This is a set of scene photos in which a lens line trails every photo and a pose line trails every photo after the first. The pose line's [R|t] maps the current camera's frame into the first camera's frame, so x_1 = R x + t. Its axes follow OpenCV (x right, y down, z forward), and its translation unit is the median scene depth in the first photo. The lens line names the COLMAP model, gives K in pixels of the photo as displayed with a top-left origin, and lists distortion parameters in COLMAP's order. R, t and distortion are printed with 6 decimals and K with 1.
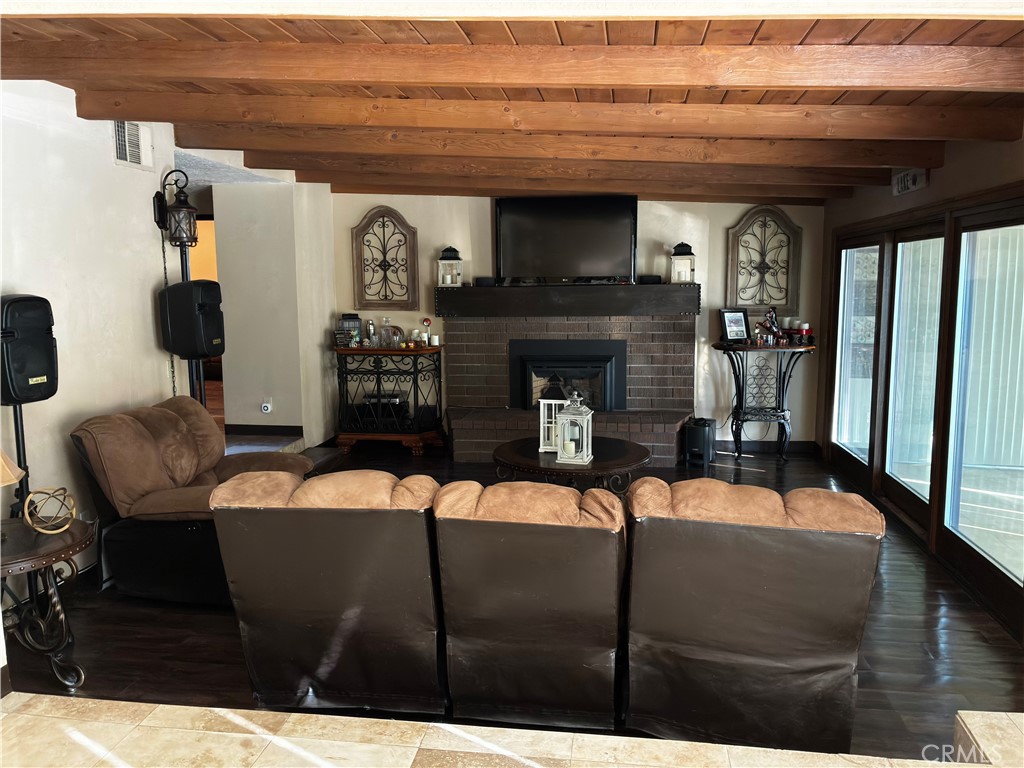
lens RADIAL K [[770.9, 0, 515.6], [0, 770.9, 381.9], [0, 0, 1]] dist [0.010207, 0.001140]
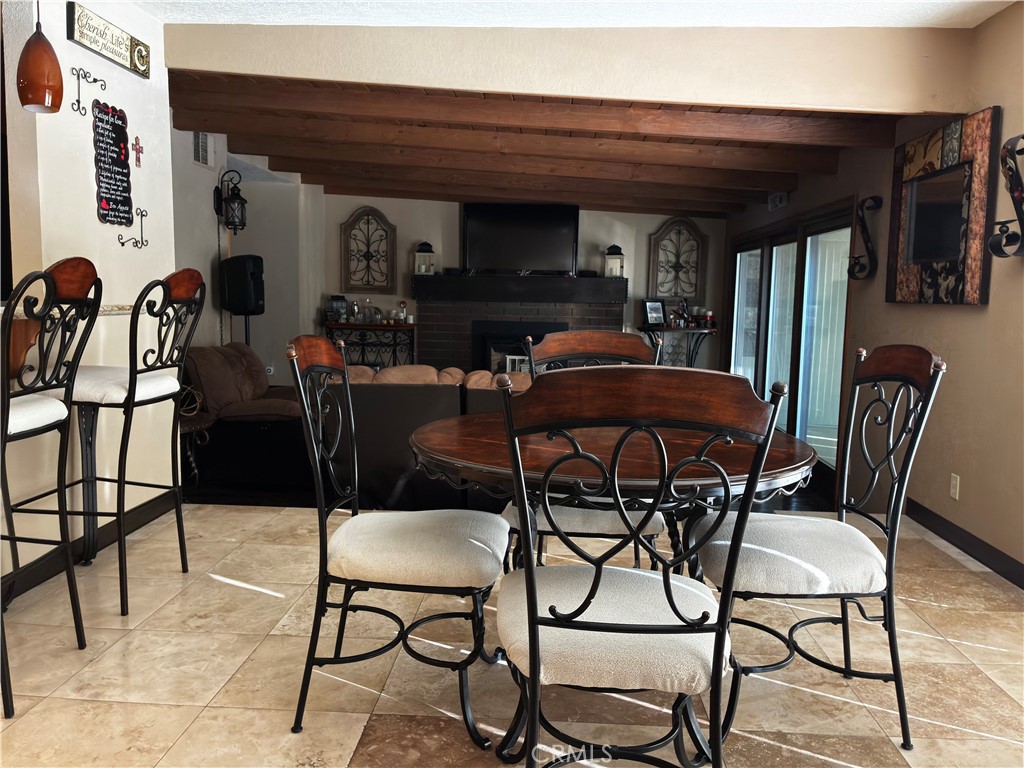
lens RADIAL K [[770.9, 0, 512.6], [0, 770.9, 384.0], [0, 0, 1]] dist [0.010207, 0.001140]
pose [[0.996095, 0.017820, 0.086475, -0.050189], [-0.016749, 0.999774, -0.013087, 0.062870], [-0.086689, 0.011588, 0.996168, -0.219694]]
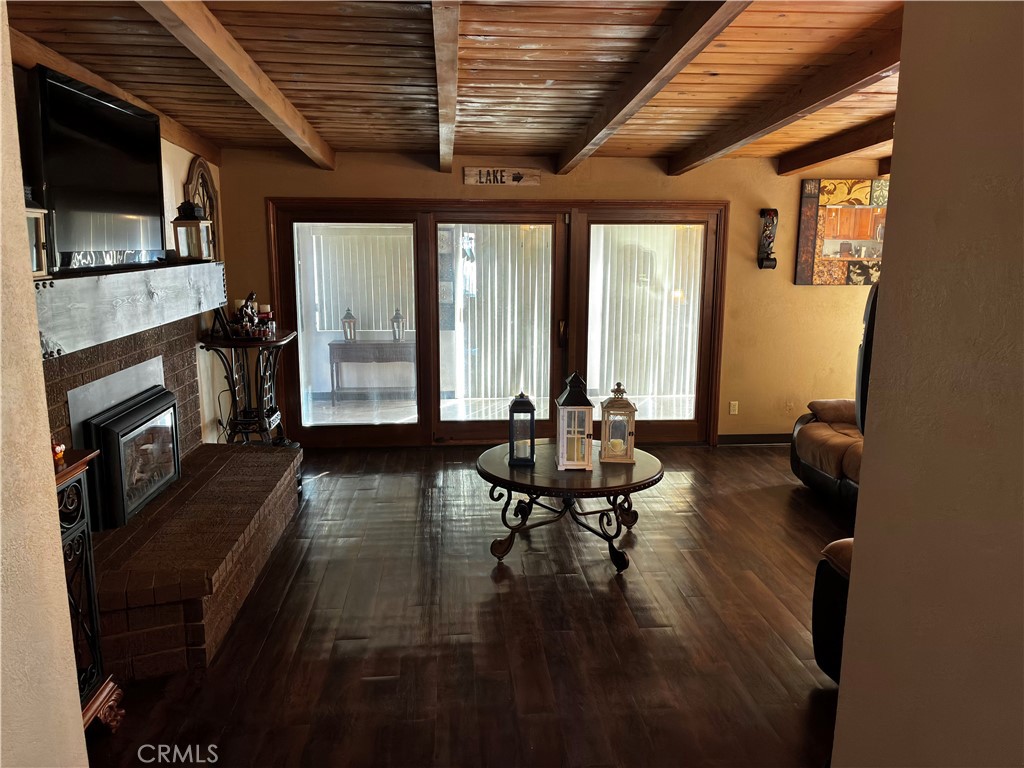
lens RADIAL K [[770.9, 0, 512.1], [0, 770.9, 385.9], [0, 0, 1]] dist [0.010207, 0.001140]
pose [[-0.225489, -0.170694, 0.959176, -0.501385], [0.120749, 0.972044, 0.201371, -0.117139], [-0.966734, 0.161226, -0.198574, 0.856942]]
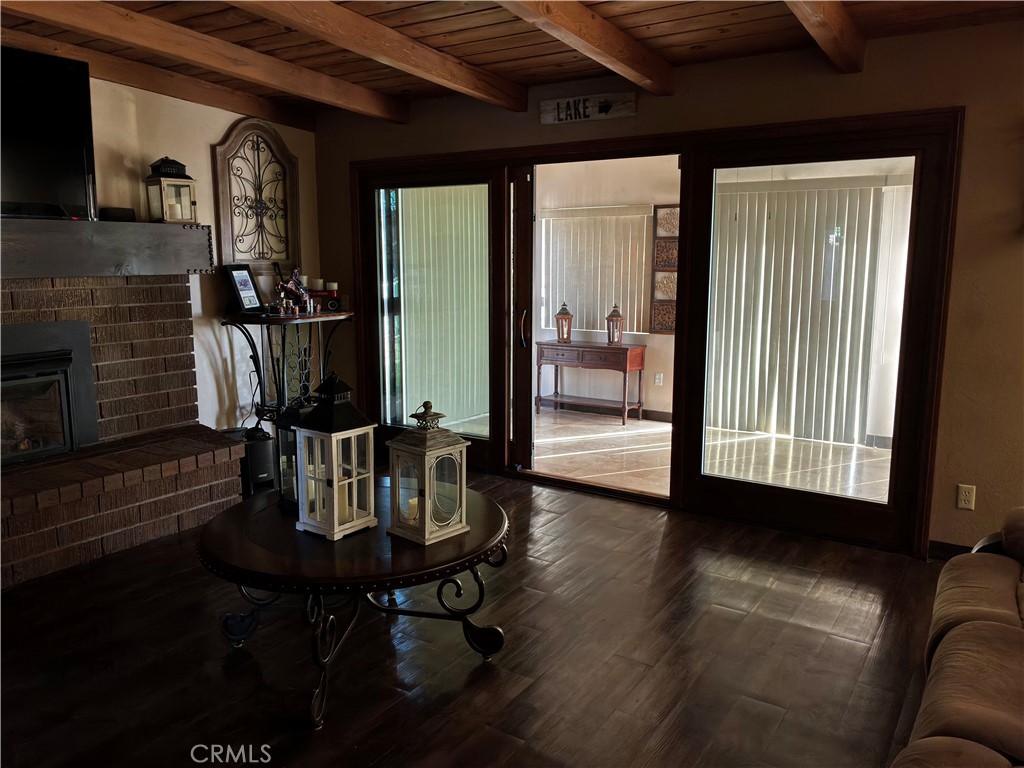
lens RADIAL K [[770.9, 0, 516.8], [0, 770.9, 378.3], [0, 0, 1]] dist [0.010207, 0.001140]
pose [[0.417296, -0.131021, 0.899276, -0.251011], [0.110199, 0.989546, 0.093036, -0.031493], [-0.902064, 0.060276, 0.427372, 0.491672]]
